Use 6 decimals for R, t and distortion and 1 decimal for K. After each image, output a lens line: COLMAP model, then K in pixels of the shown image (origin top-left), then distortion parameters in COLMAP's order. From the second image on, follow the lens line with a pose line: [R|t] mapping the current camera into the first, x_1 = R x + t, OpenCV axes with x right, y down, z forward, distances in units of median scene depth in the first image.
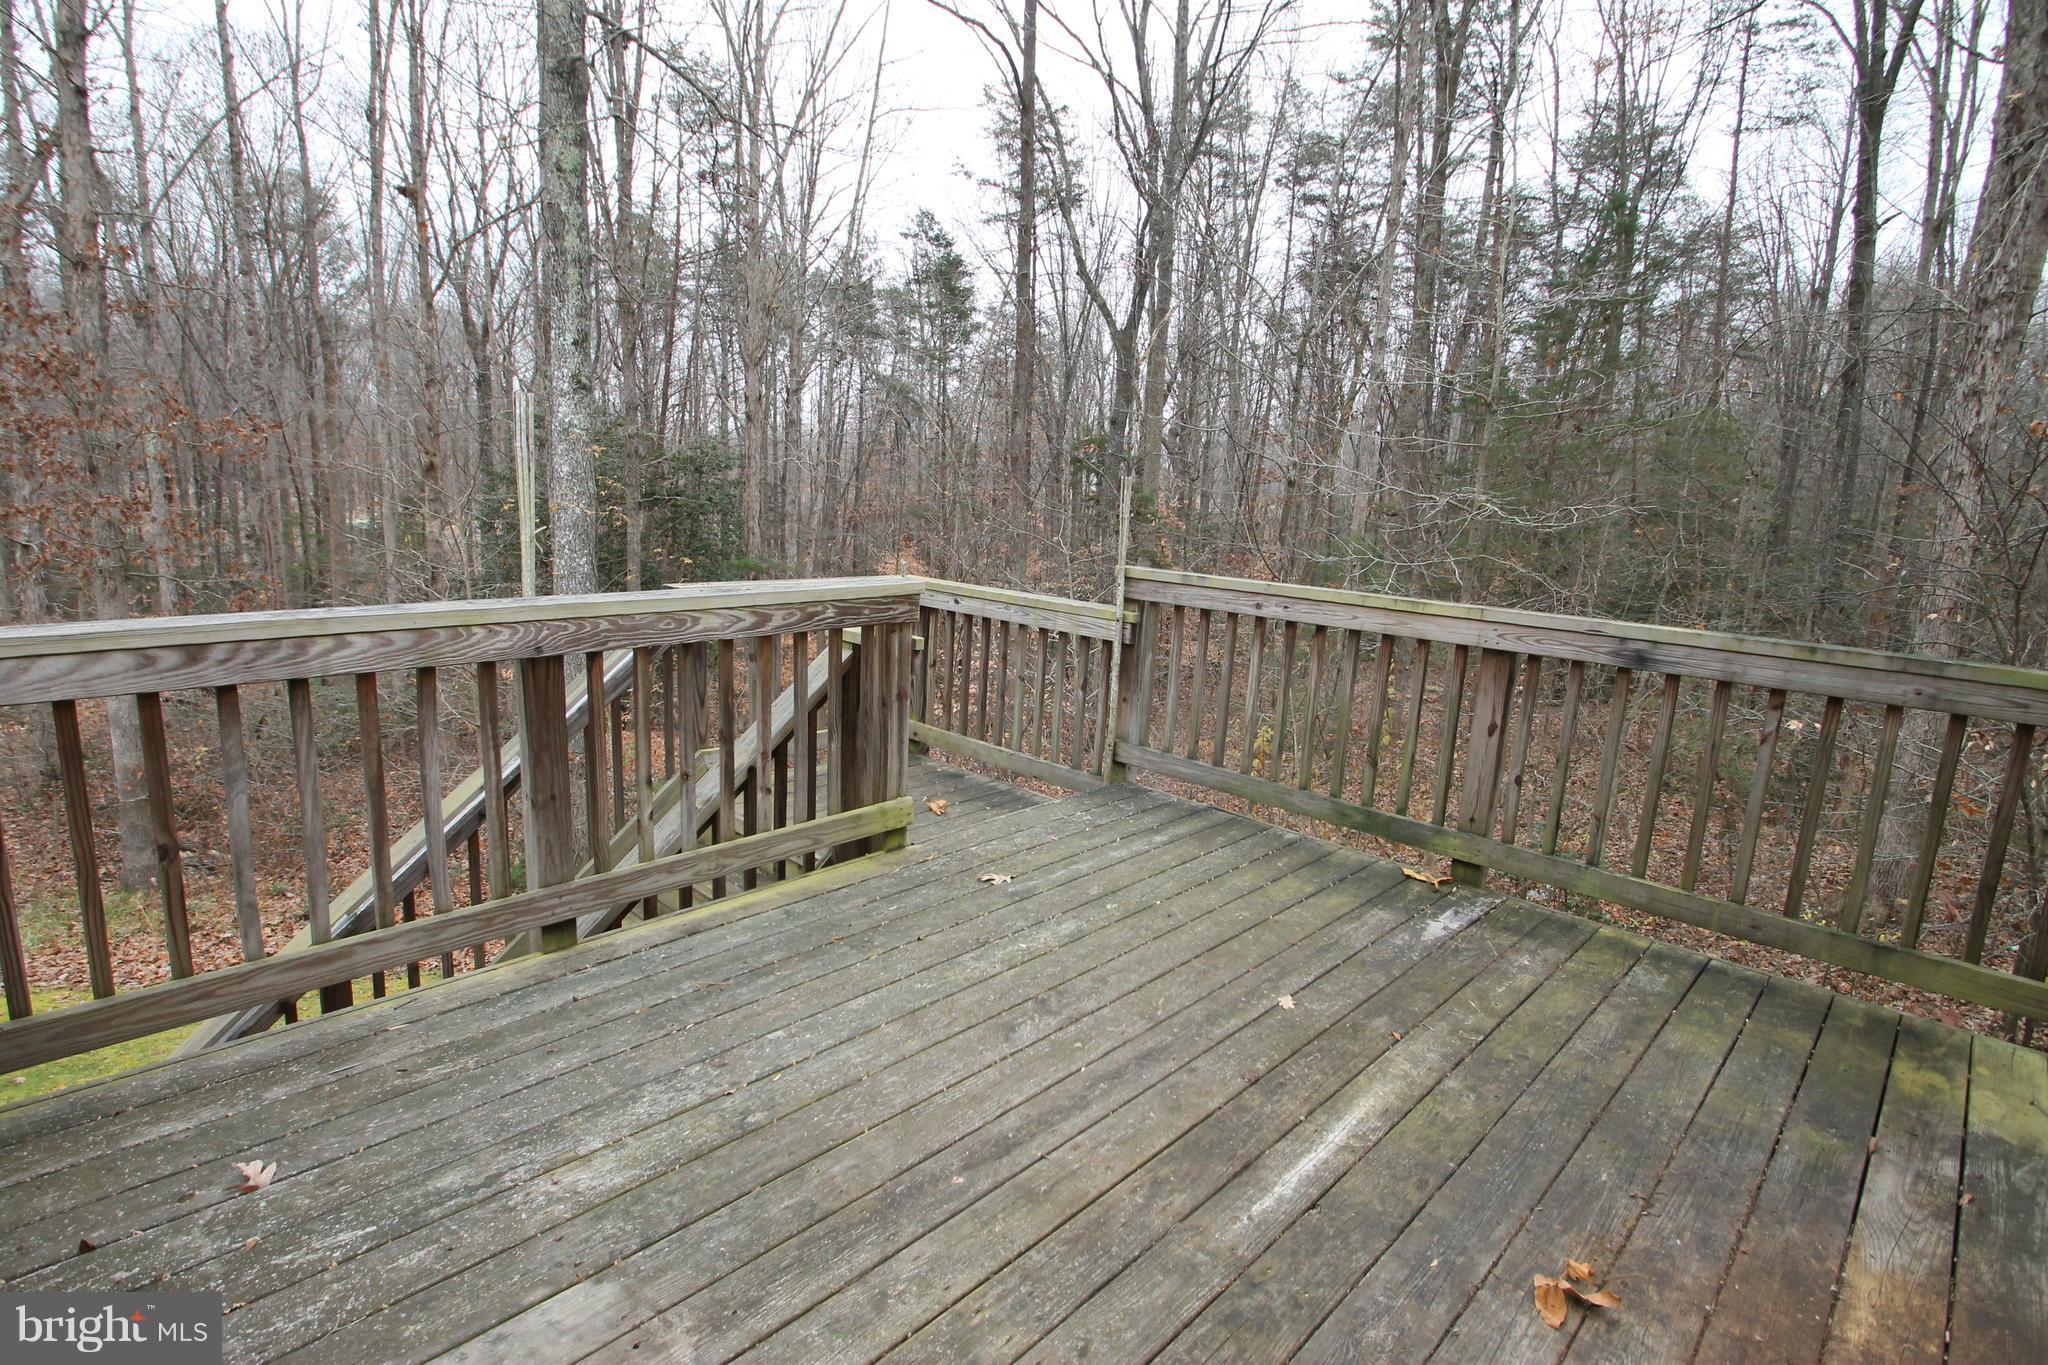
lens RADIAL K [[1002.4, 0, 1024.0], [0, 1002.4, 682.5], [0, 0, 1]] dist [-0.002537, -0.001300]
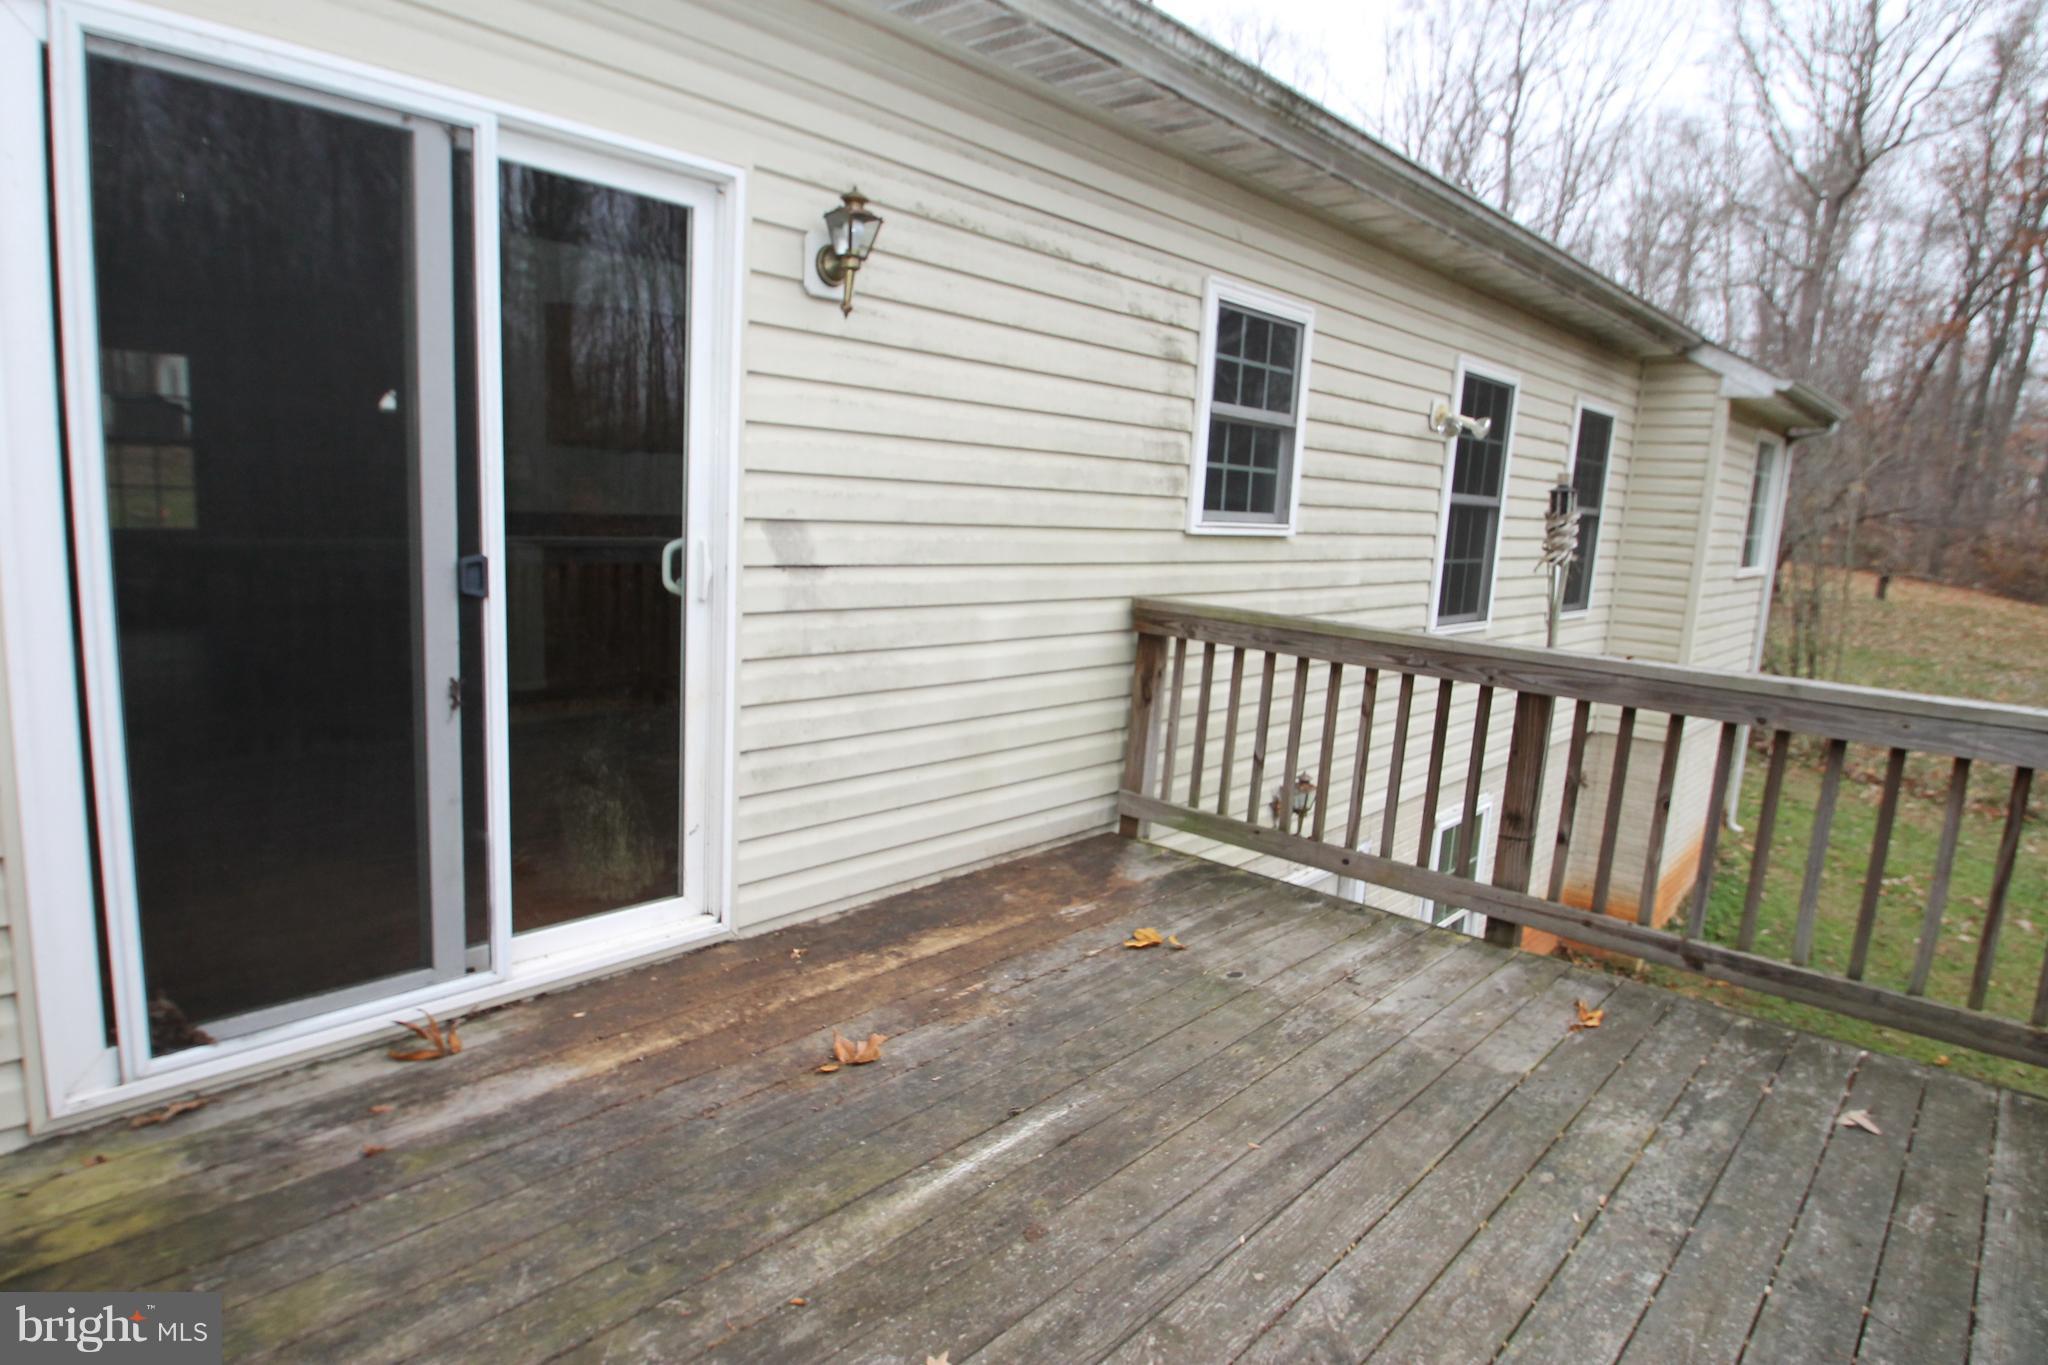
lens RADIAL K [[1144.1, 0, 1024.0], [0, 1144.1, 682.5], [0, 0, 1]] dist [0.000360, -0.000100]
pose [[-0.994287, -0.090576, -0.056481, 0.374581], [-0.104833, 0.928254, 0.356867, -0.392957], [0.020105, 0.360749, -0.932446, 1.941112]]
